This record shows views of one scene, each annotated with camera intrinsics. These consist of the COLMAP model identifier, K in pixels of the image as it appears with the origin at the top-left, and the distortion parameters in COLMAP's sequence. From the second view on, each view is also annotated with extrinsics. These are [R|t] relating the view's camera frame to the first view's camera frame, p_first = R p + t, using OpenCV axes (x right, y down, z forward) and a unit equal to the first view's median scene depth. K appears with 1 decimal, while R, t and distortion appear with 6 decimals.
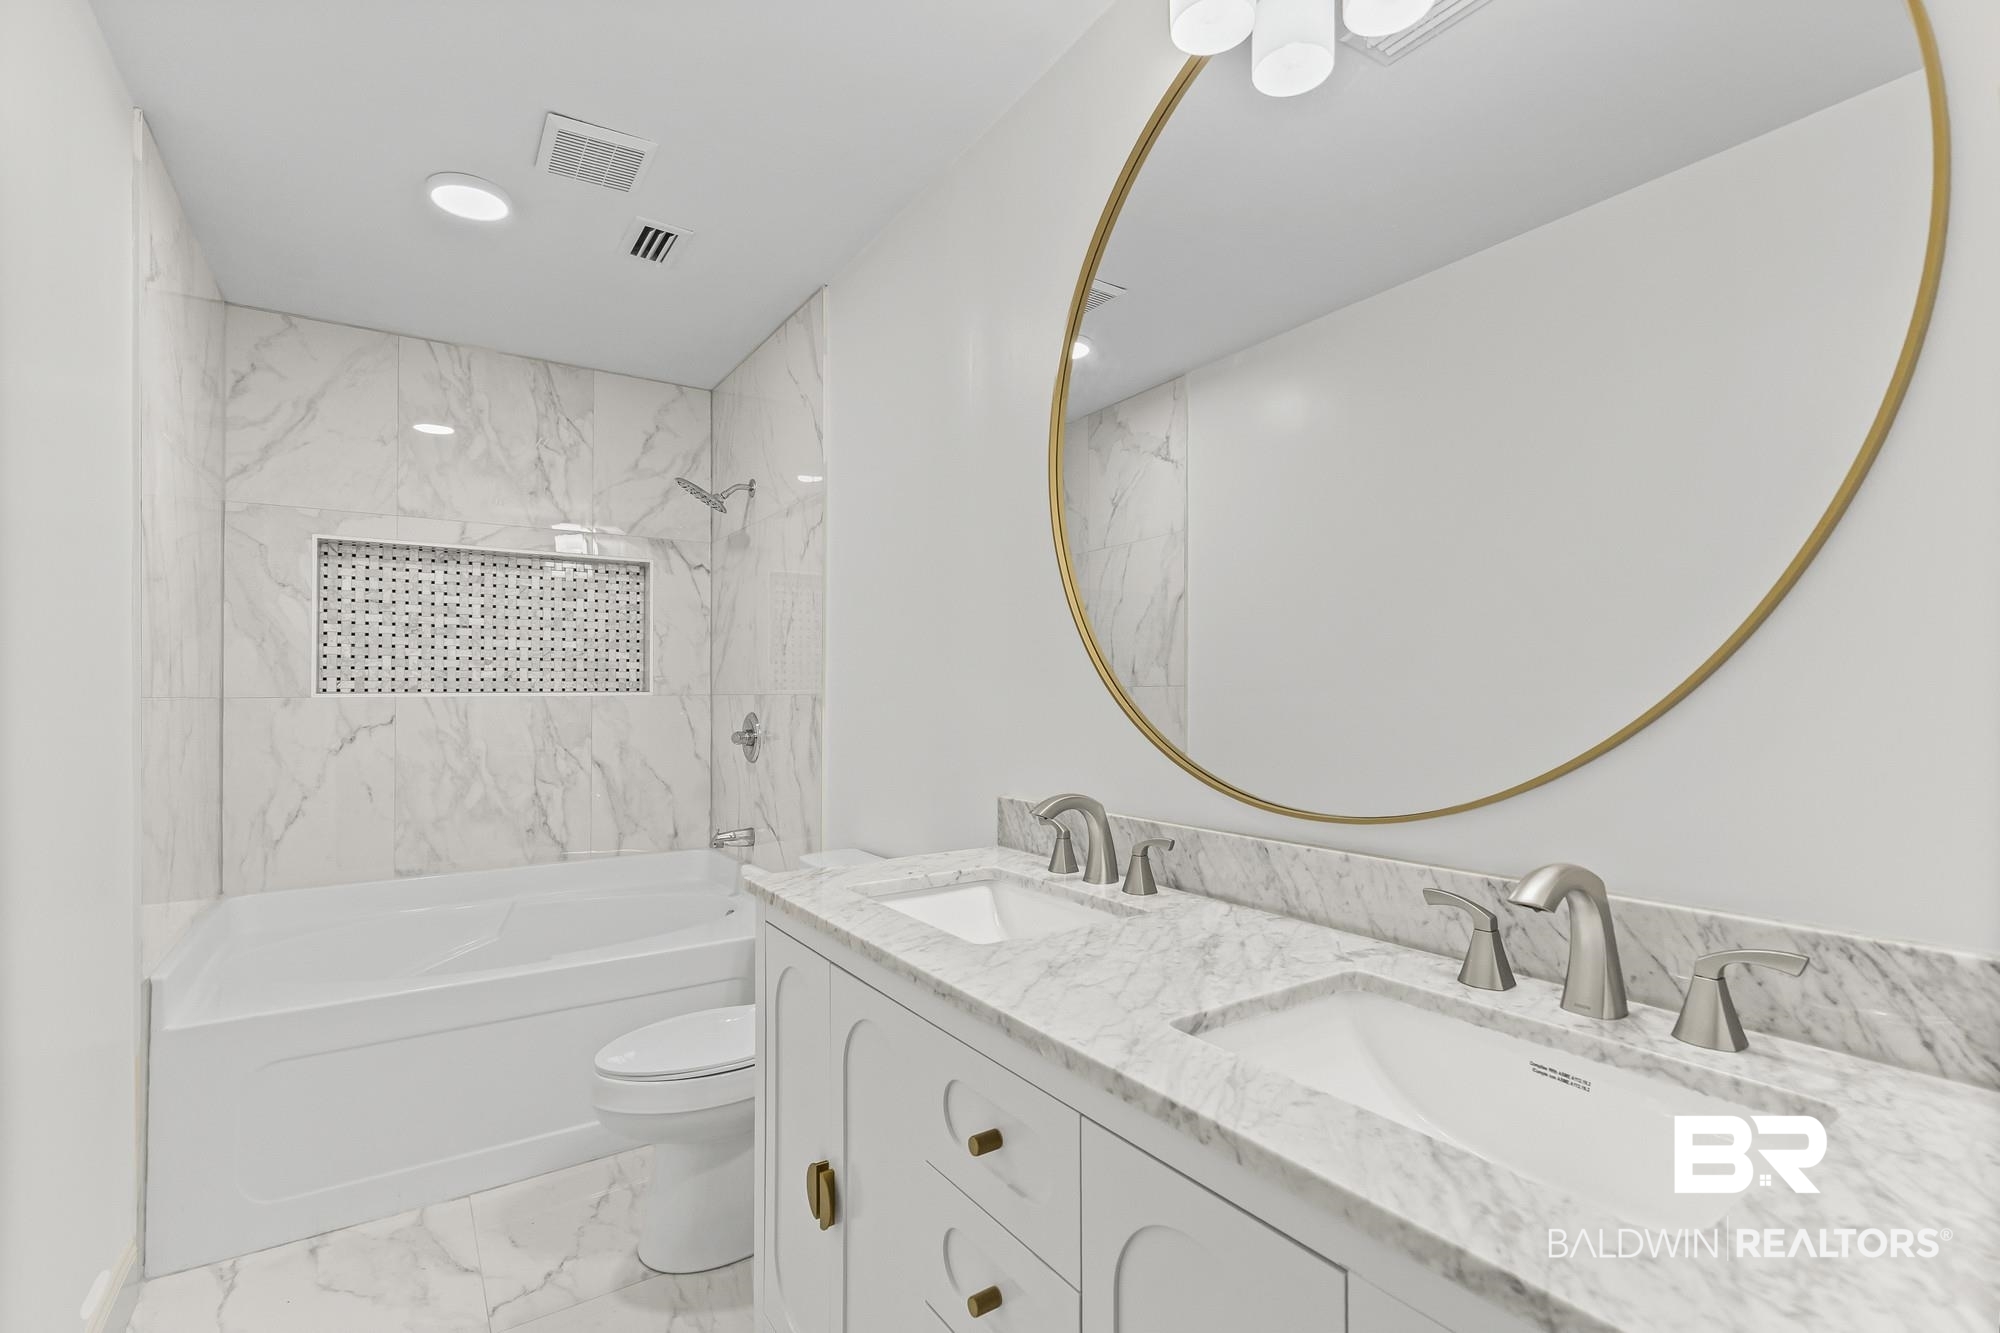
lens RADIAL K [[924.5, 0, 995.3], [0, 924.5, 692.2], [0, 0, 1]] dist [0.004233, -0.000907]
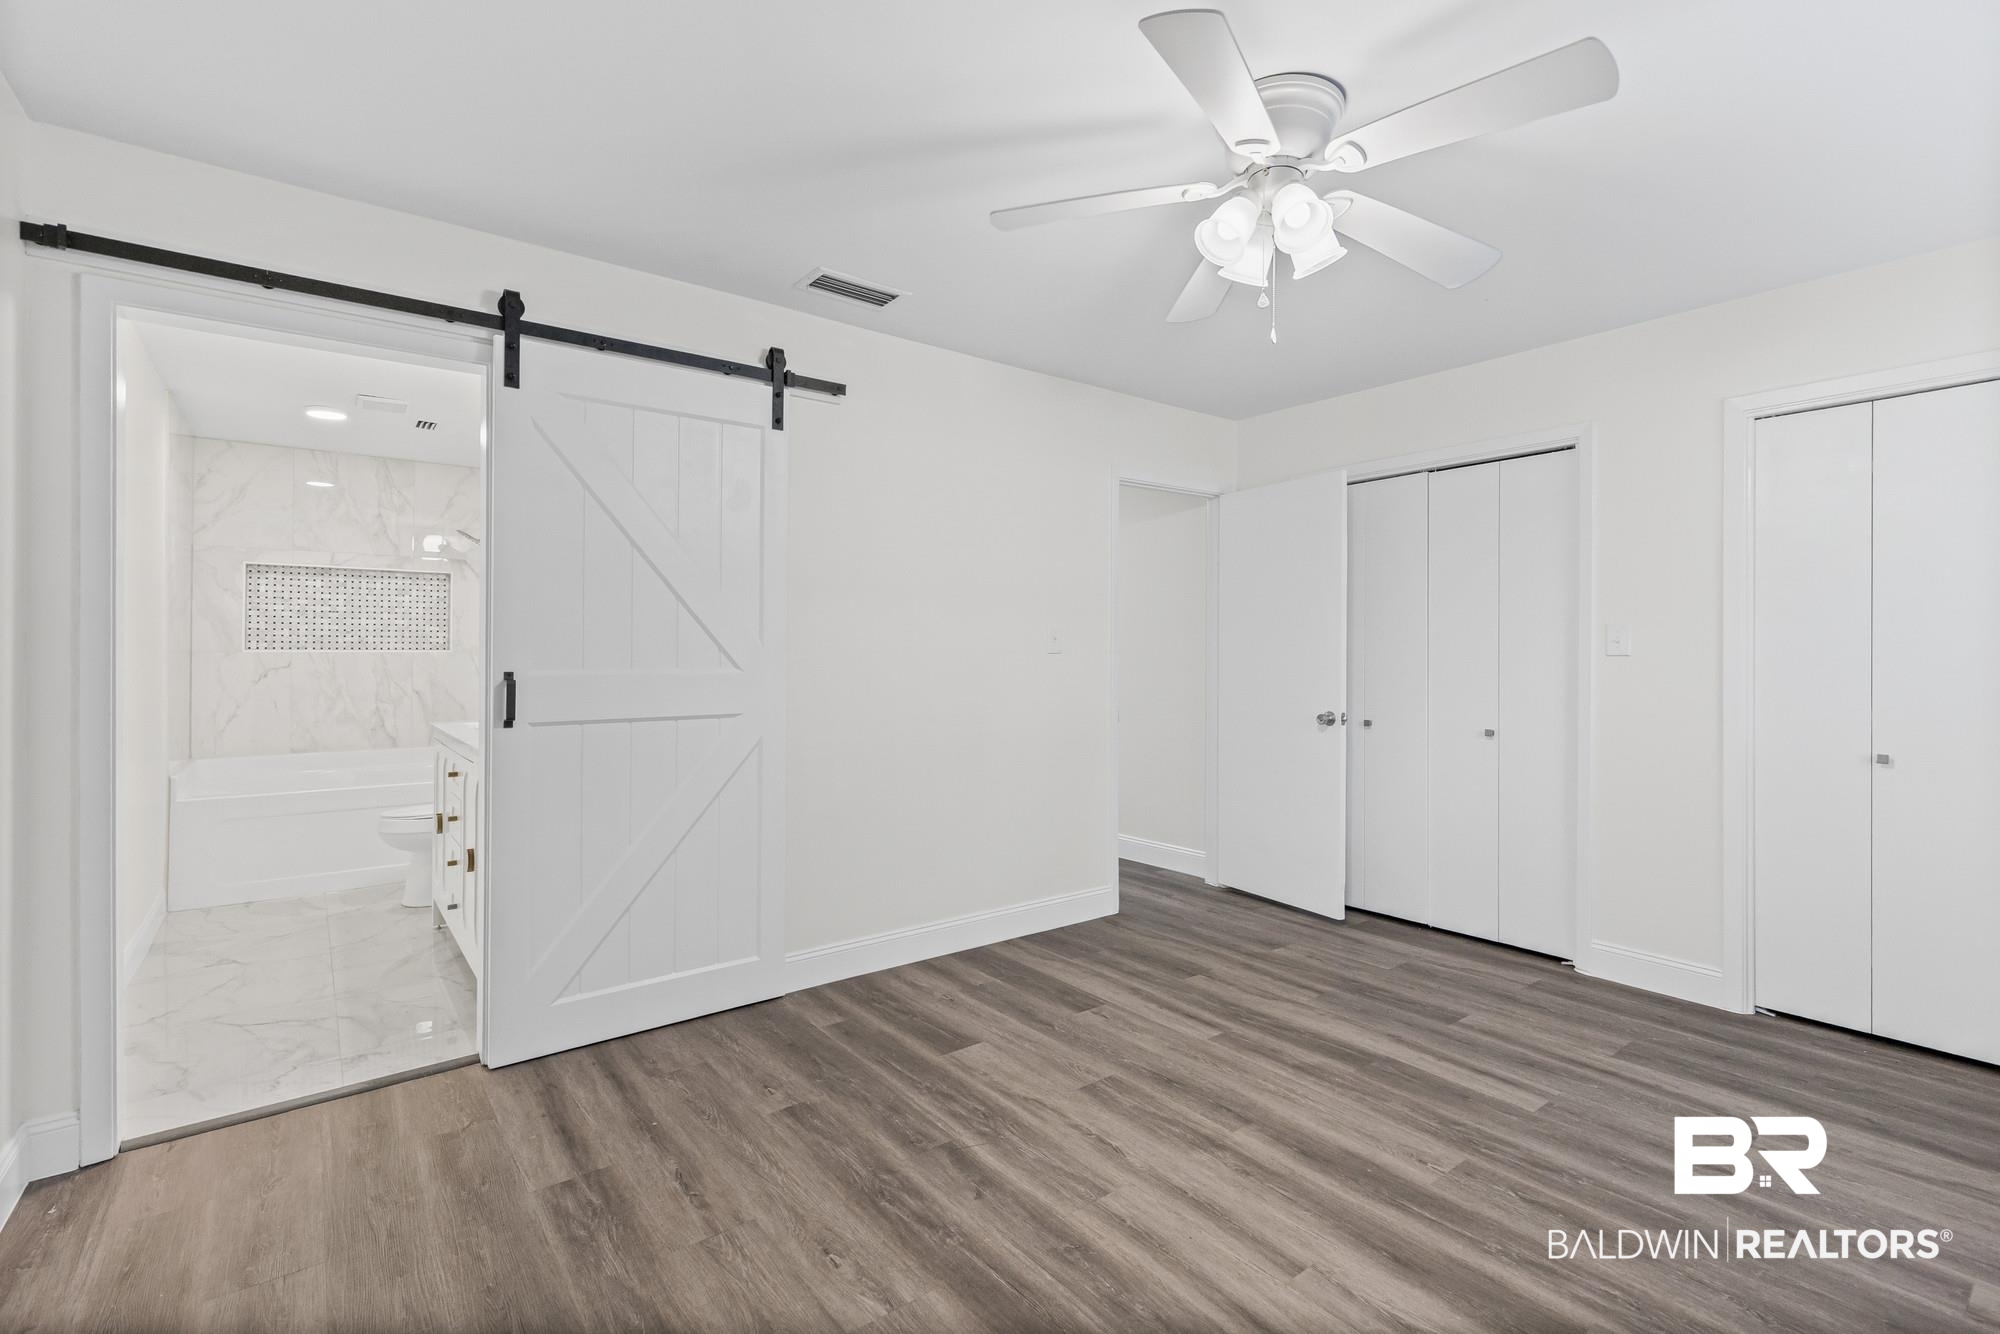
lens RADIAL K [[924.5, 0, 1001.3], [0, 924.5, 655.5], [0, 0, 1]] dist [0.004233, -0.000907]
pose [[0.997957, 0.009229, 0.063227, 0.564152], [-0.009640, 0.999934, 0.006191, -0.011508], [-0.063165, -0.006788, 0.997980, -0.809522]]
